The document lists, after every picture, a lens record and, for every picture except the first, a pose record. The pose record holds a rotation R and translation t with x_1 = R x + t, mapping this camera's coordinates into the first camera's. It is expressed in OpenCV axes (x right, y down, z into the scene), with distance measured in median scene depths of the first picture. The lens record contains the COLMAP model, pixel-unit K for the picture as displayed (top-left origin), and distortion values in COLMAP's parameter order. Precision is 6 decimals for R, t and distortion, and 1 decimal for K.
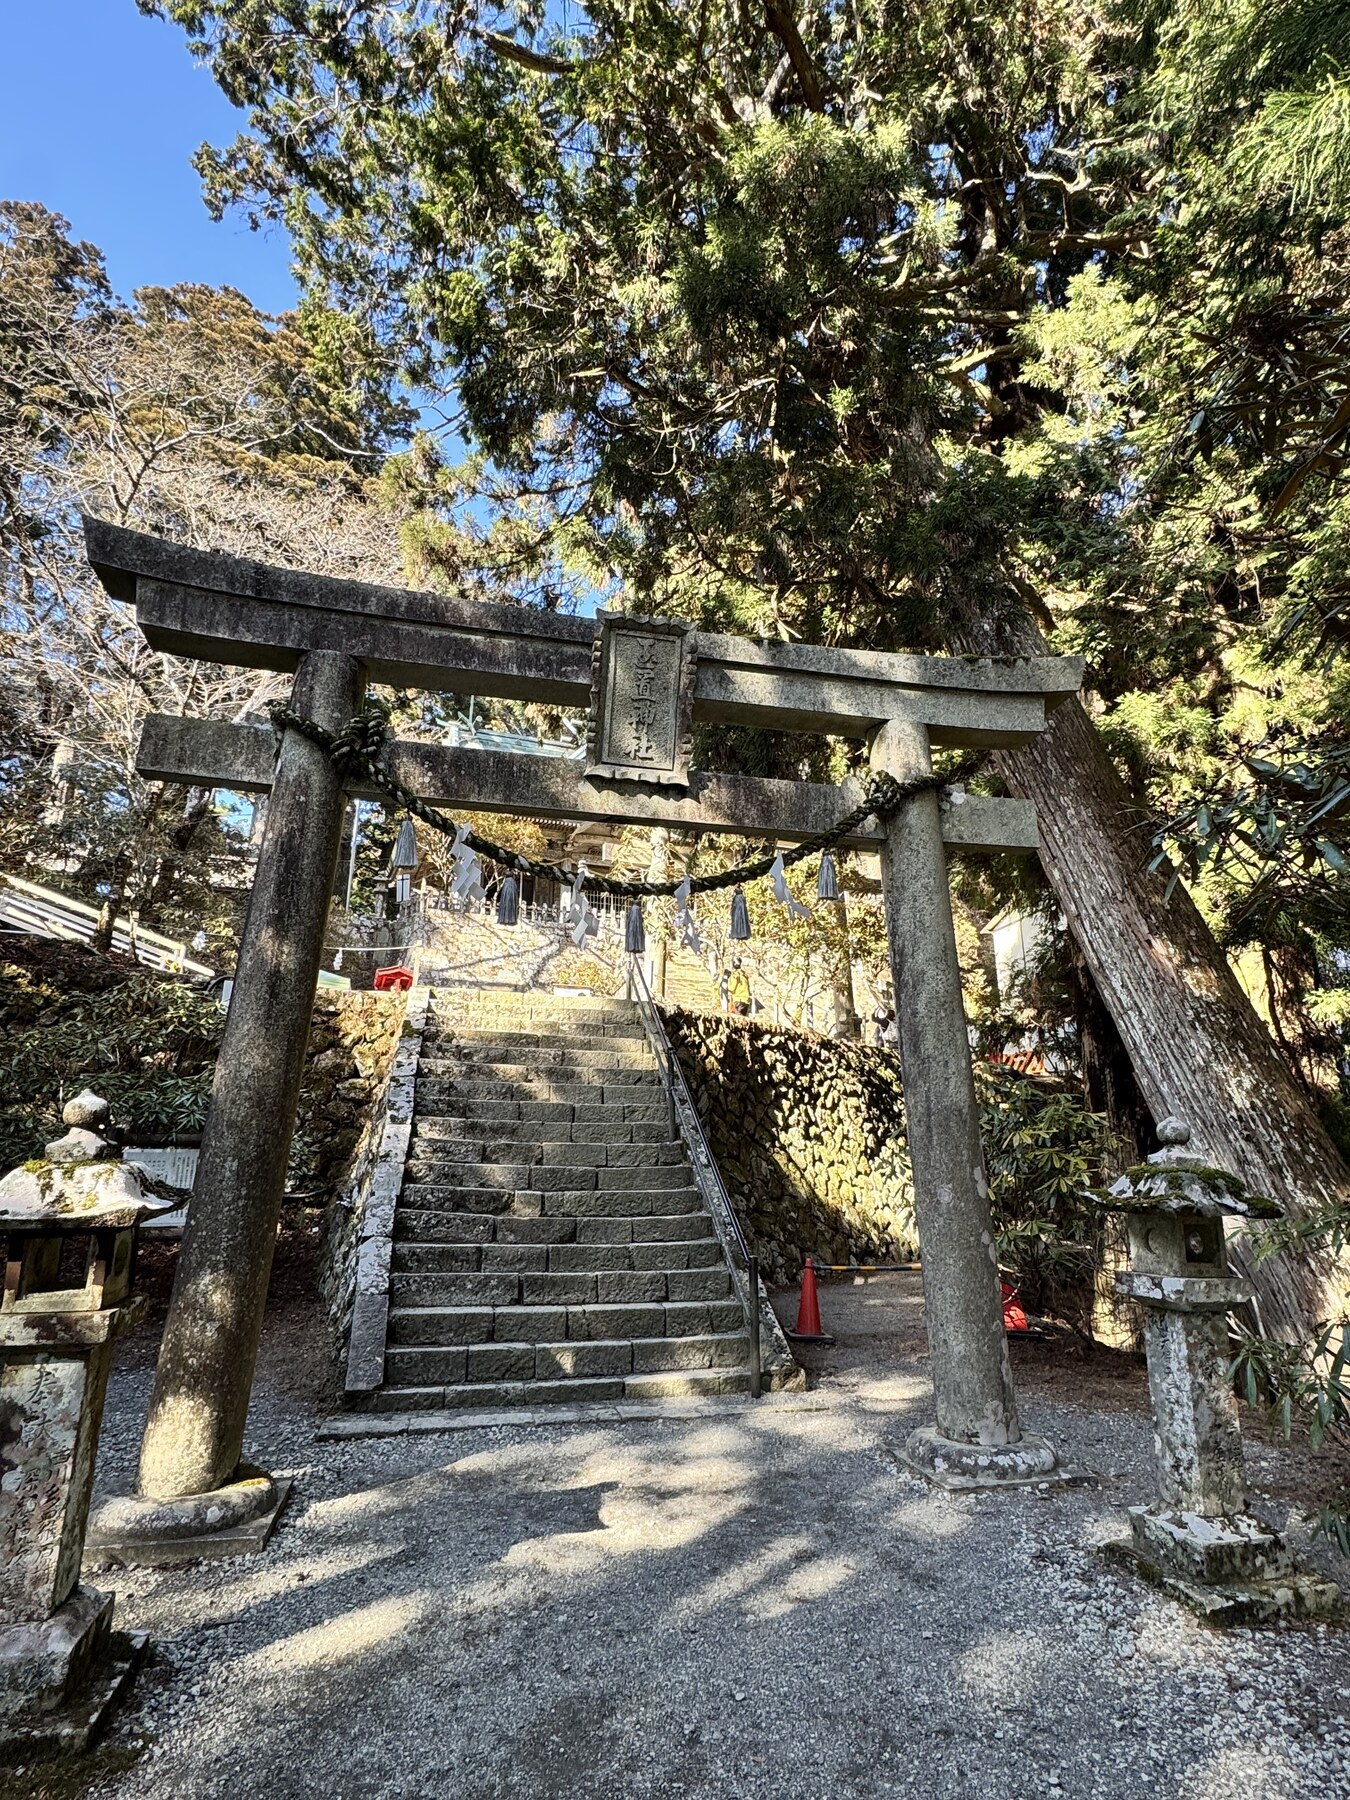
lens RADIAL K [[931.9, 0, 677.7], [0, 931.9, 899.4], [0, 0, 1]] dist [-0.003884, -0.001601]
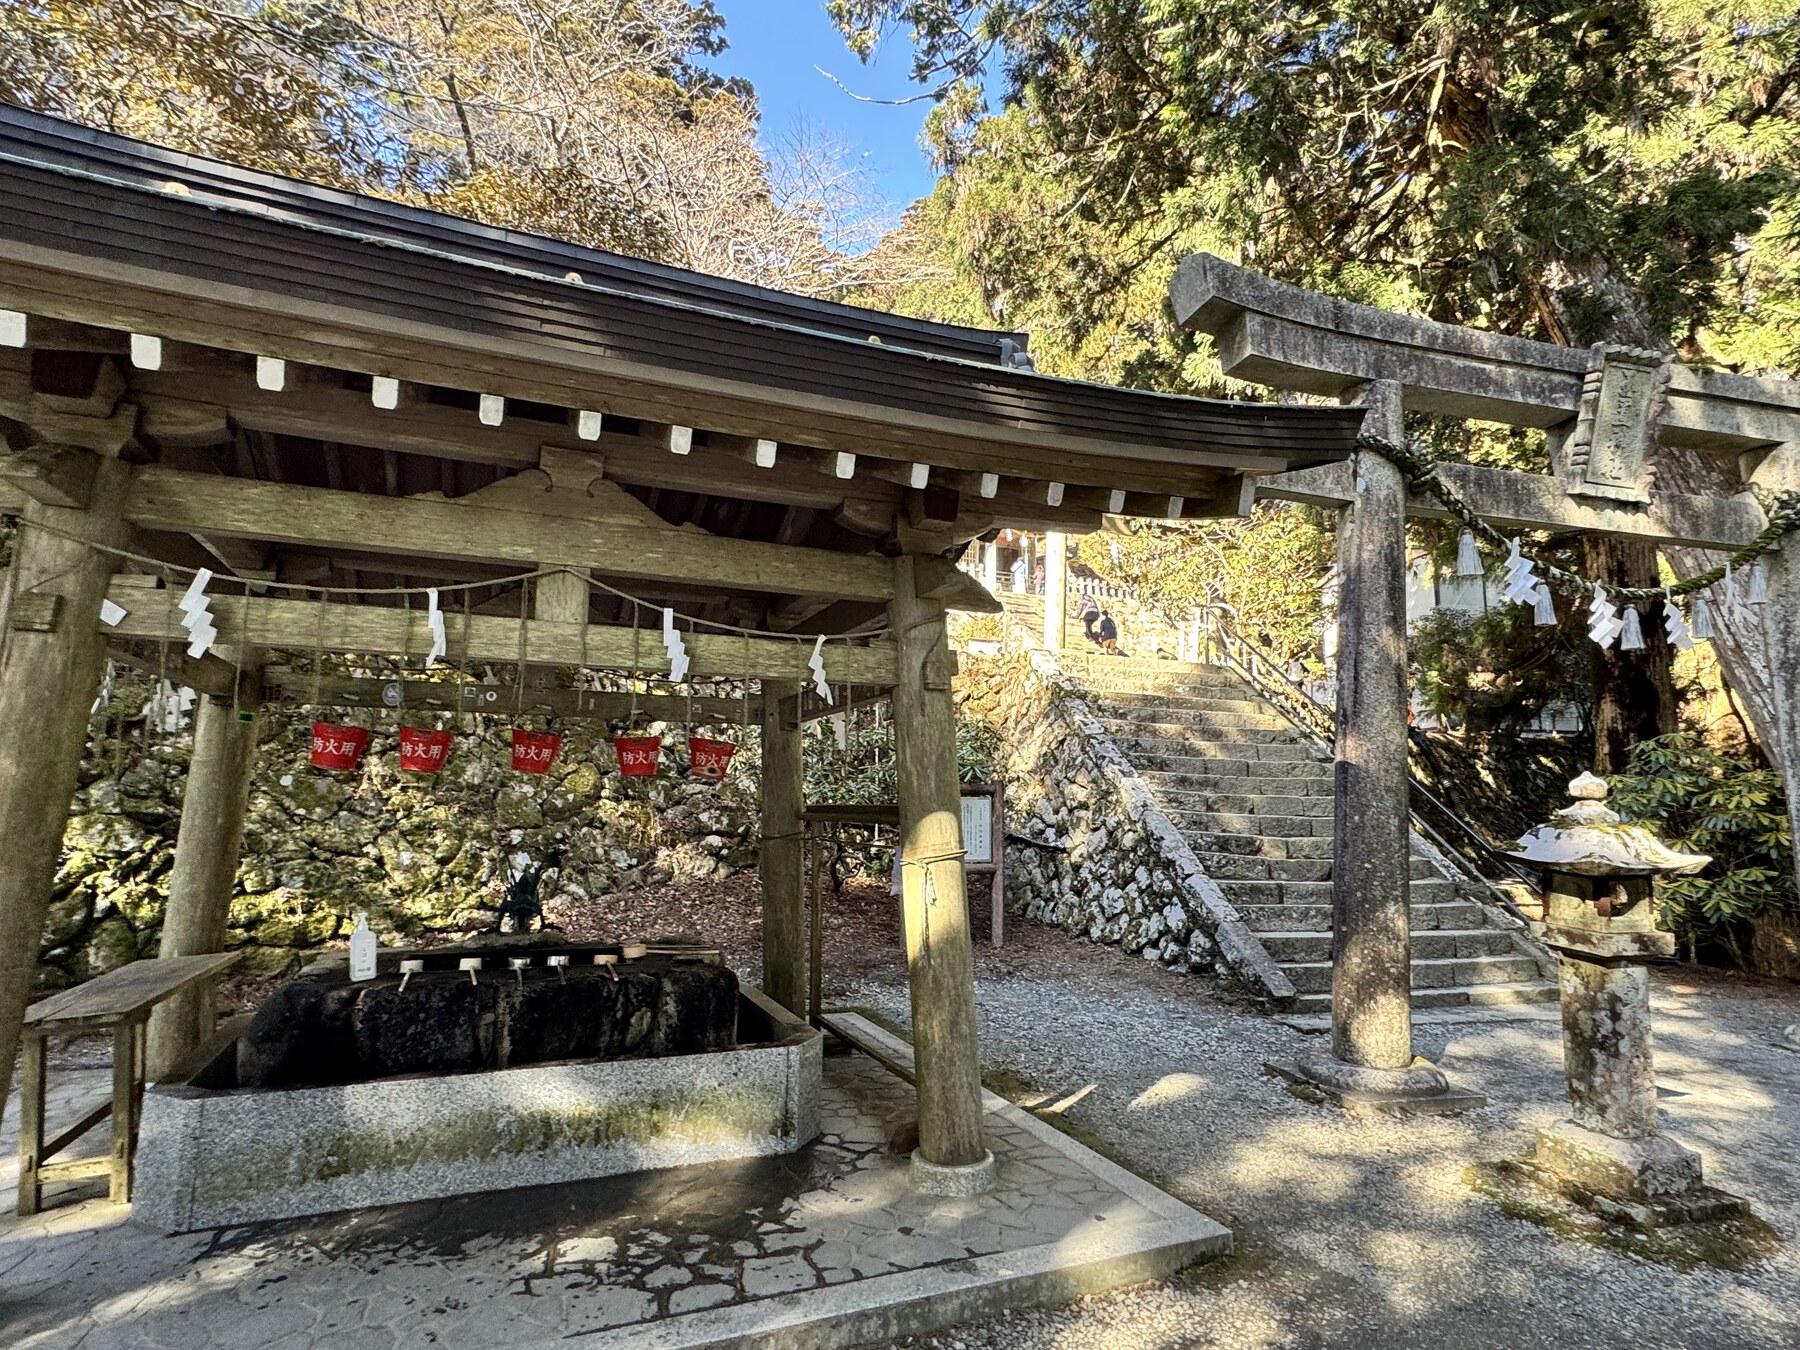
lens RADIAL K [[931.9, 0, 897.5], [0, 931.9, 671.3], [0, 0, 1]] dist [-0.003884, -0.001601]
pose [[0.999818, 0.017044, 0.008628, -0.914785], [-0.018068, 0.990364, 0.137304, -0.056263], [-0.006205, -0.137435, 0.990491, -0.156892]]
